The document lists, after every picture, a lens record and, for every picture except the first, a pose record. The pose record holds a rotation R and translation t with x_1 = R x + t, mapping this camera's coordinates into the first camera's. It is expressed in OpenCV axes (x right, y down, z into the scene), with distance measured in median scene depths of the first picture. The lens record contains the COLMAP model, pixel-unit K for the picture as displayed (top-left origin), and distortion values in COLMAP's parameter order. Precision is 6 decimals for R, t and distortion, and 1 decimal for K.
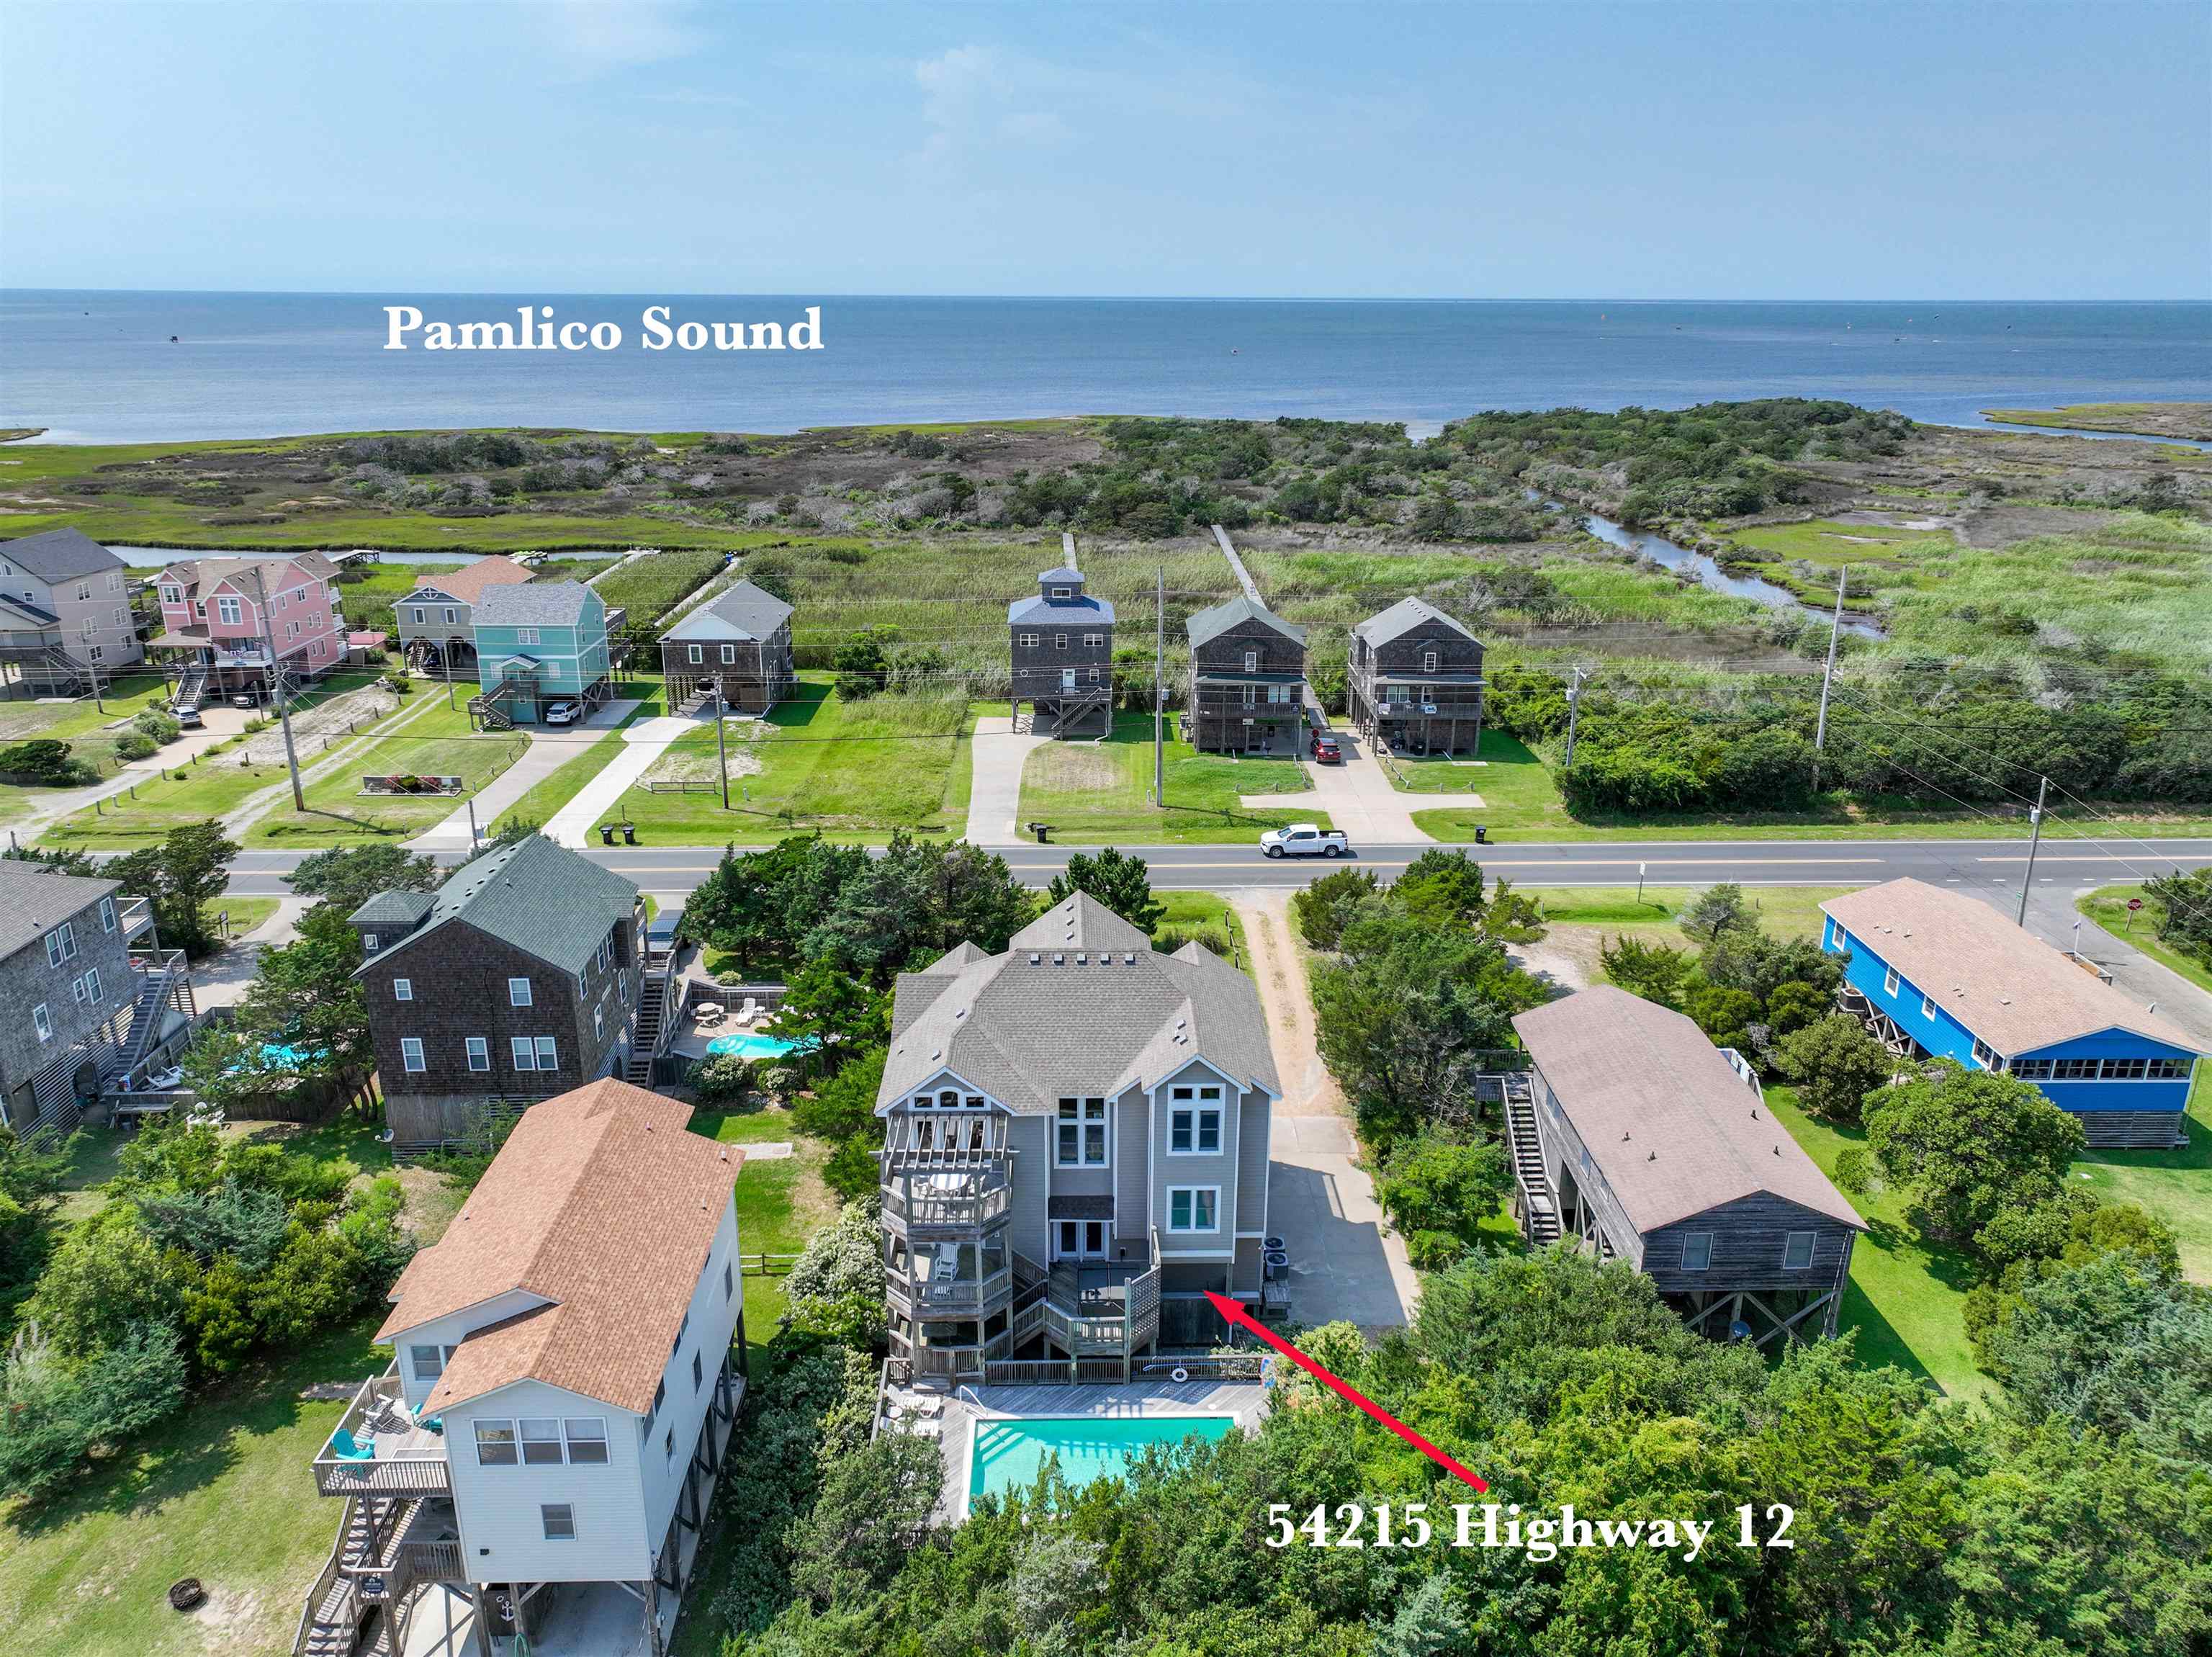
lens RADIAL K [[1546.5, 0, 1107.4], [0, 1546.5, 821.0], [0, 0, 1]] dist [0.000292, 0.009804]
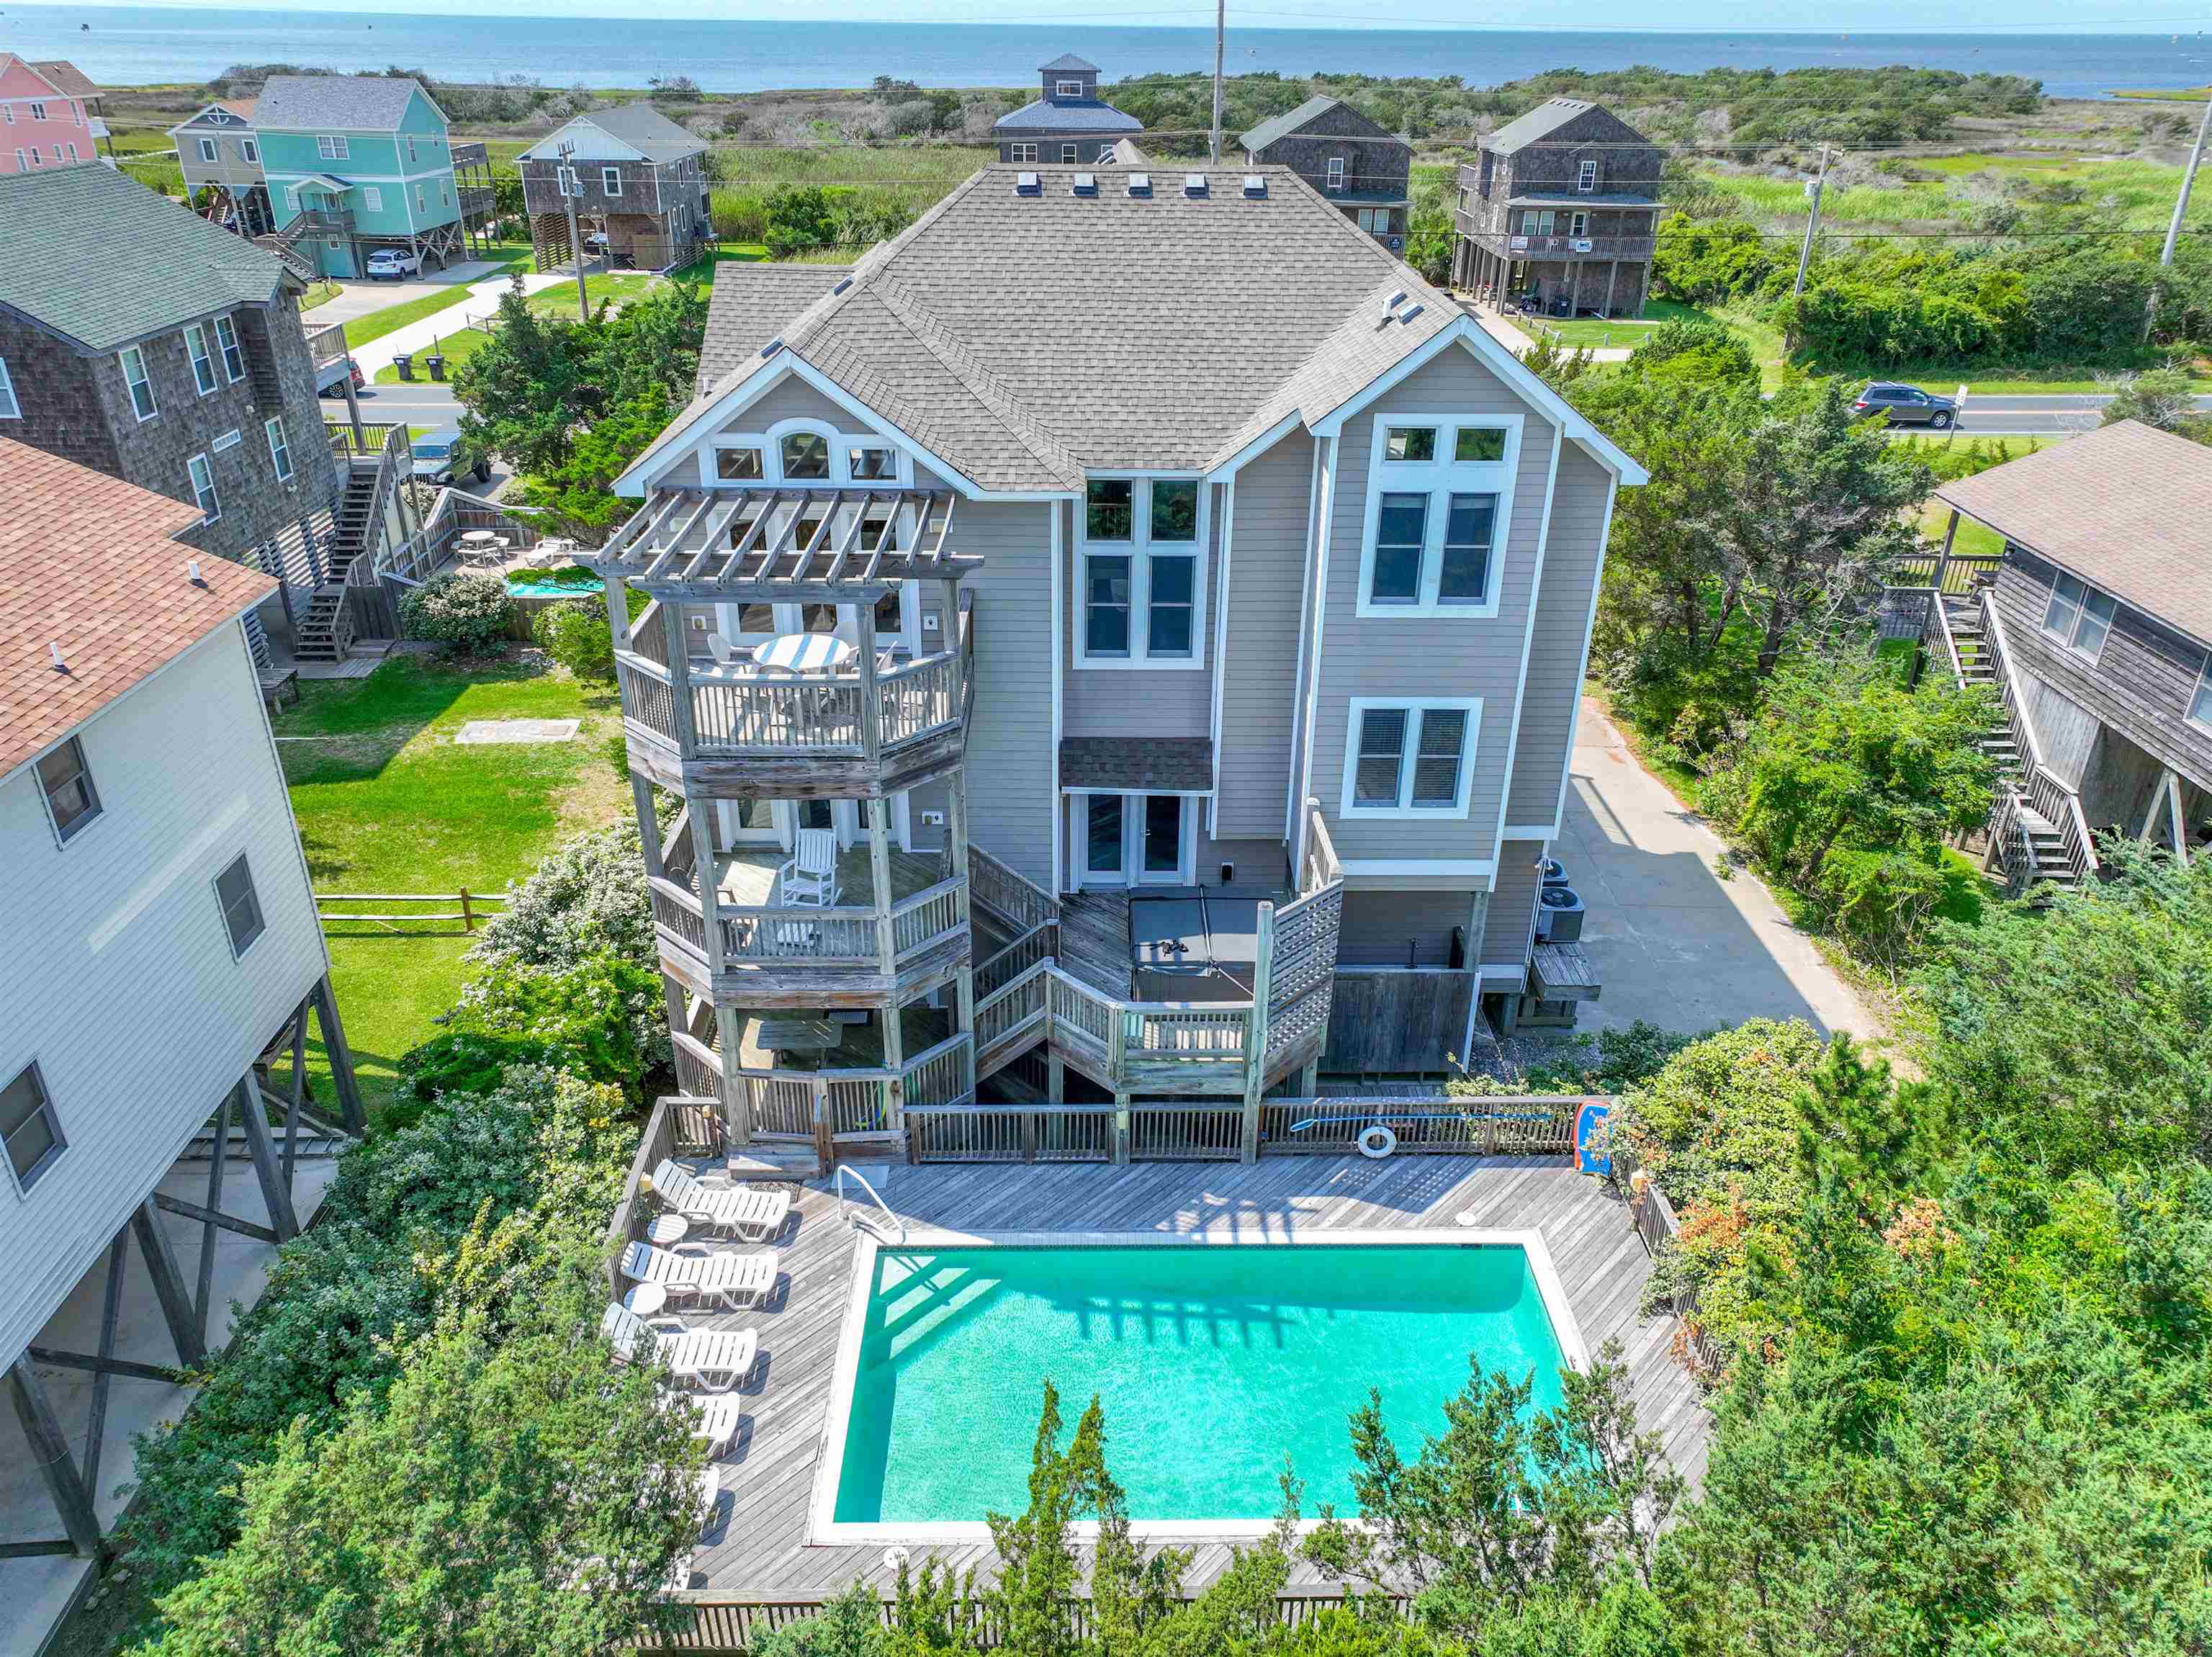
lens RADIAL K [[1546.5, 0, 1107.4], [0, 1546.5, 821.0], [0, 0, 1]] dist [0.000292, 0.009804]
pose [[0.999970, 0.007643, 0.001606, -0.026418], [-0.007795, 0.989195, 0.146398, 0.211687], [-0.000470, -0.146406, 0.989224, 0.599133]]
